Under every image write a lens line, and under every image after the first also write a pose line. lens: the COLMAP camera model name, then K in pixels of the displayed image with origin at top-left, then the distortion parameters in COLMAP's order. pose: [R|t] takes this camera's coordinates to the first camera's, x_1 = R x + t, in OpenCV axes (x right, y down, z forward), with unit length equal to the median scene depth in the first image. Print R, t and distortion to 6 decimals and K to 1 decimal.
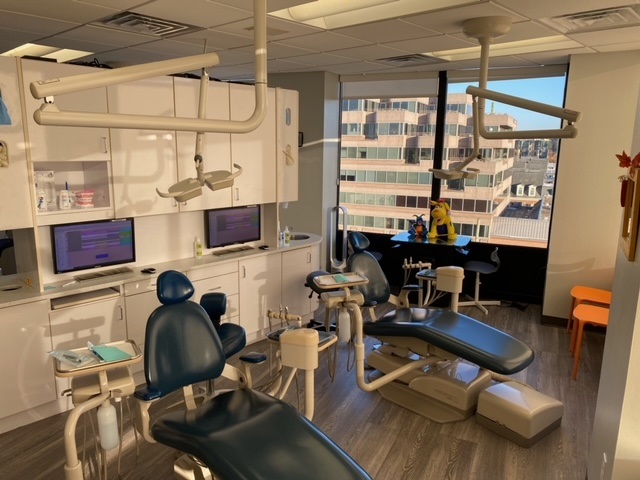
lens RADIAL K [[478.1, 0, 311.5], [0, 478.1, 237.4], [0, 0, 1]] dist [0.030068, -0.011513]
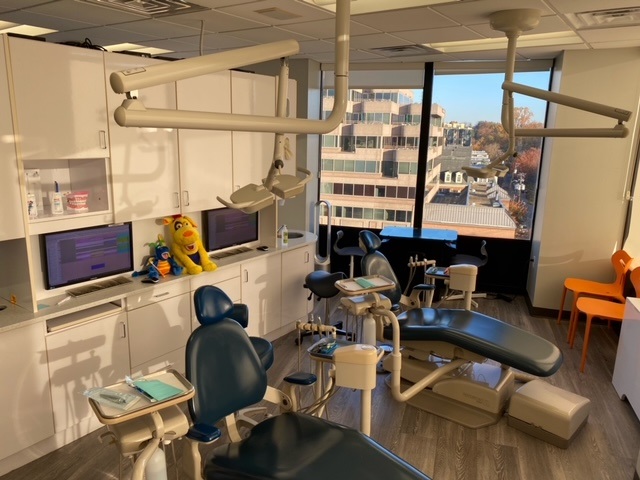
lens RADIAL K [[478.1, 0, 311.5], [0, 478.1, 237.4], [0, 0, 1]] dist [0.030068, -0.011513]
pose [[0.990508, -0.021214, 0.135809, -0.162788], [0.017626, 0.999464, 0.027573, -0.030191], [-0.136321, -0.024917, 0.990351, 0.076991]]
